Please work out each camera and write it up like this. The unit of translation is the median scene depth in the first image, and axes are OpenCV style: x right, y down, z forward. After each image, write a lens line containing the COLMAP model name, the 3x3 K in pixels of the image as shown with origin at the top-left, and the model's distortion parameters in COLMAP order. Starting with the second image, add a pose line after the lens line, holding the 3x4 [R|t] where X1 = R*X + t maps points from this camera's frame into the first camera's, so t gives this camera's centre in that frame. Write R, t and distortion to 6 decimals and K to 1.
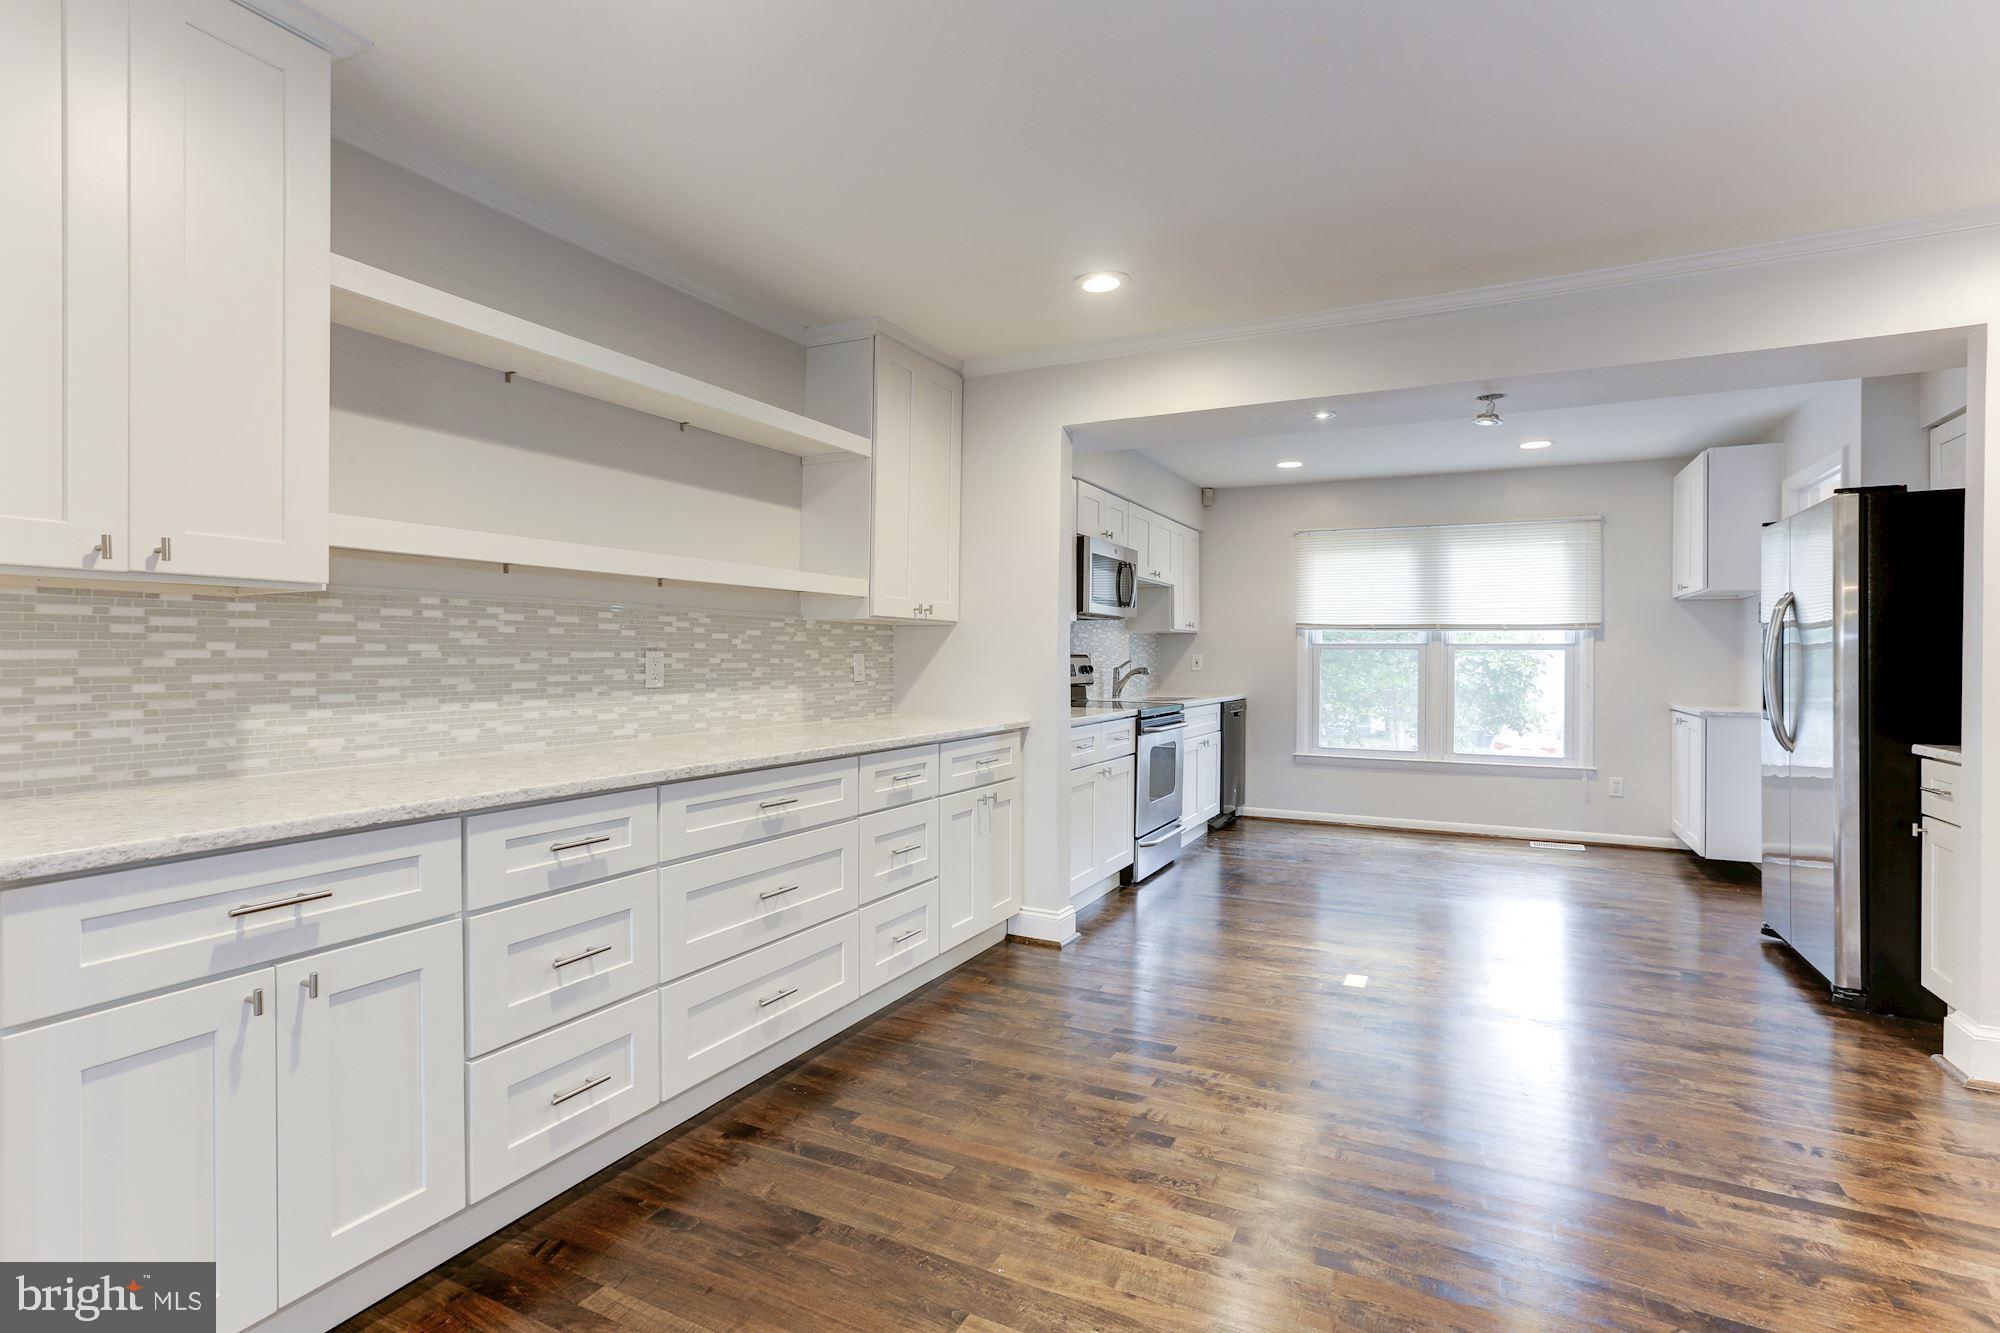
lens RADIAL K [[958.5, 0, 1001.1], [0, 958.5, 658.5], [0, 0, 1]] dist [-0.034108, 0.021248]
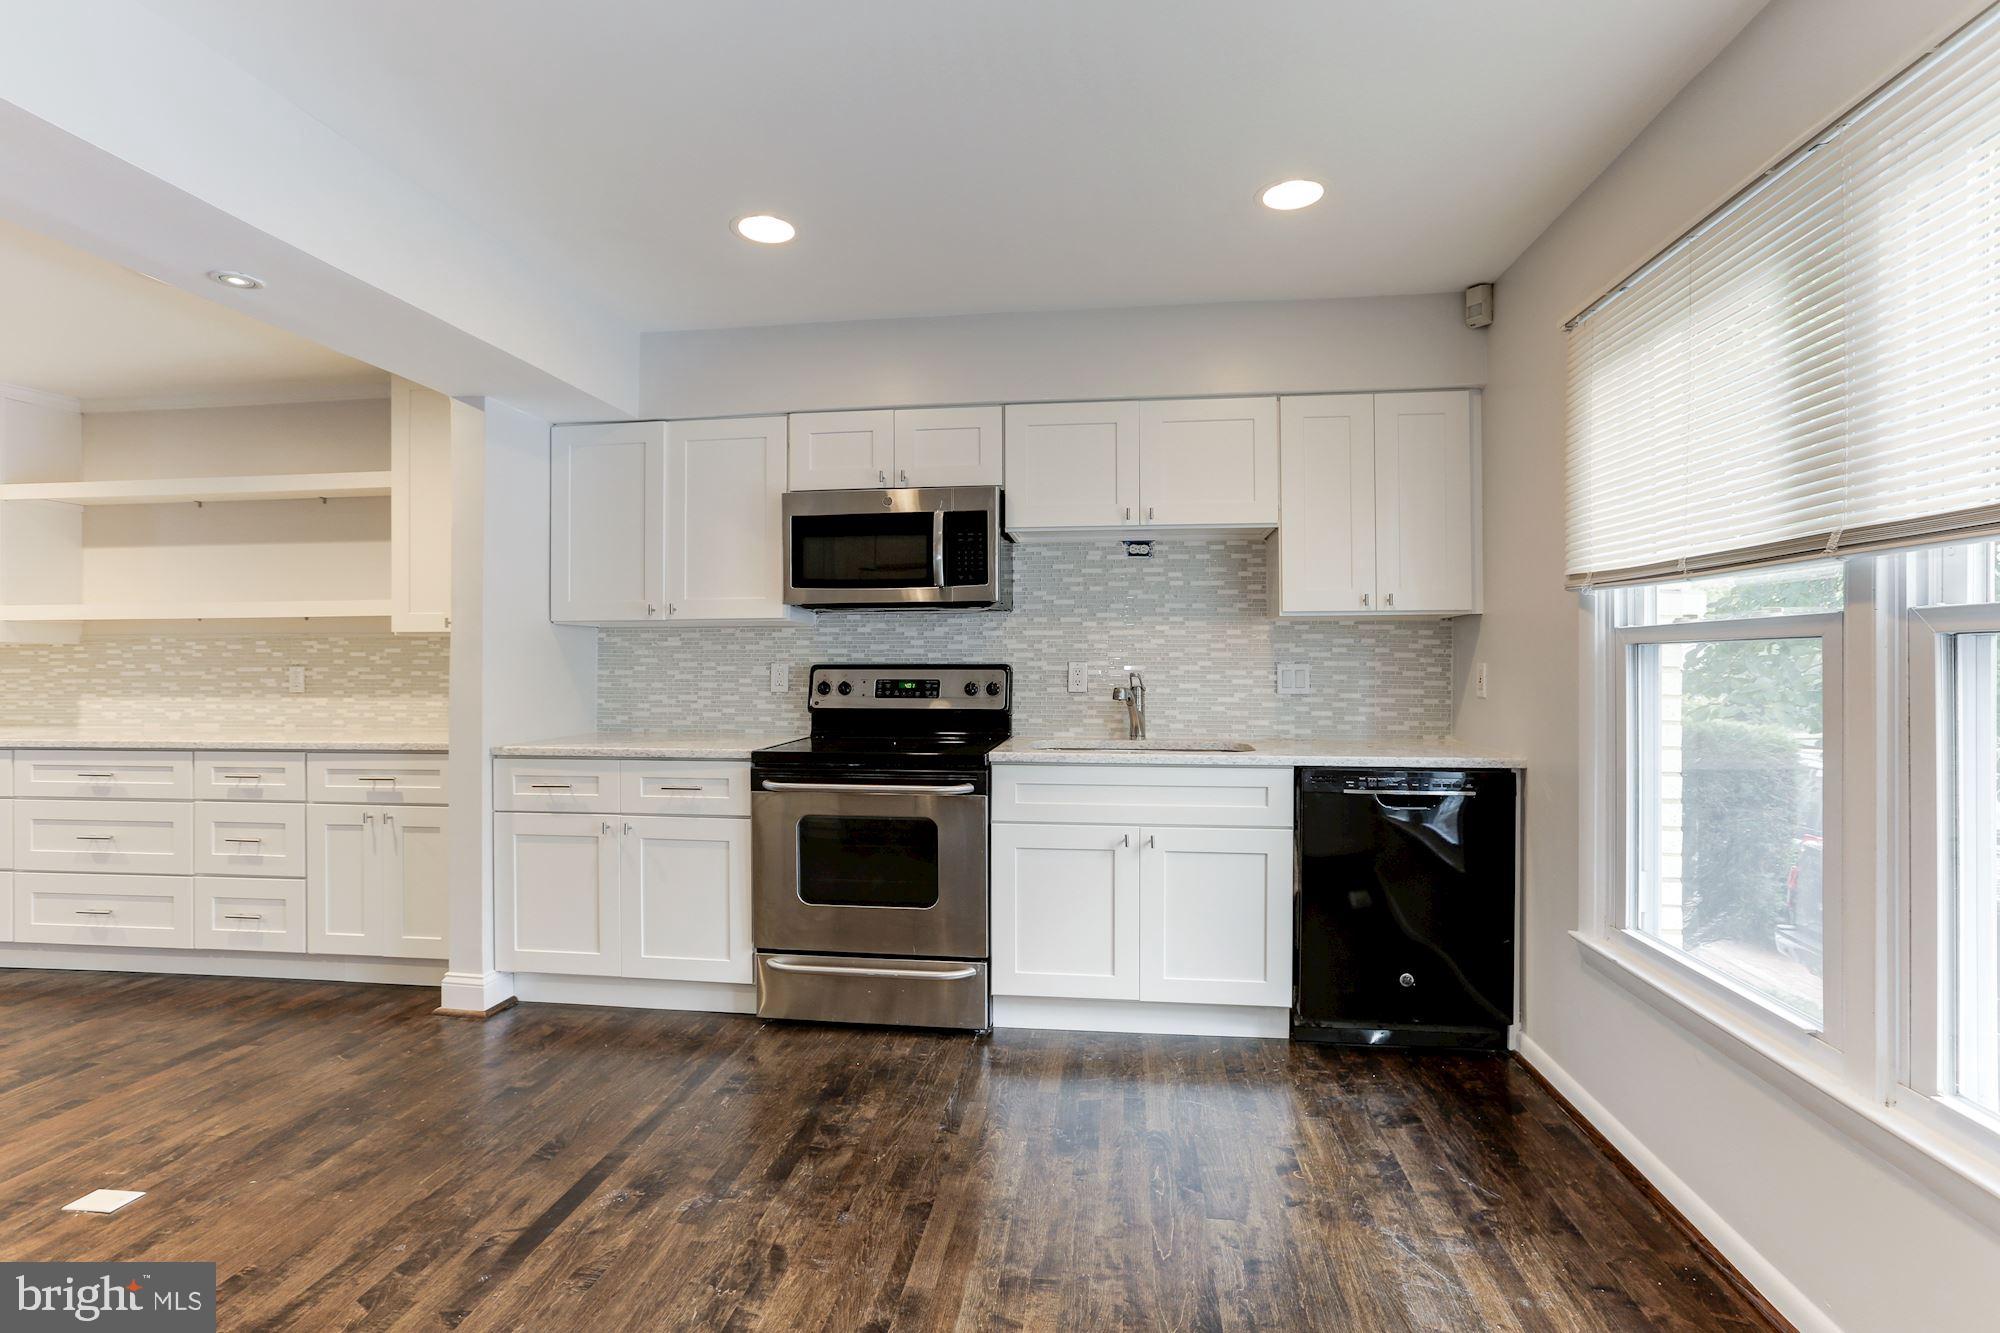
lens RADIAL K [[952.4, 0, 1001.3], [0, 952.4, 662.4], [0, 0, 1]] dist [-0.036524, 0.022587]
pose [[0.335132, -0.006206, -0.942151, 1.211202], [0.001927, 0.999981, -0.005902, -0.003544], [0.942169, 0.000162, 0.335138, 1.422818]]
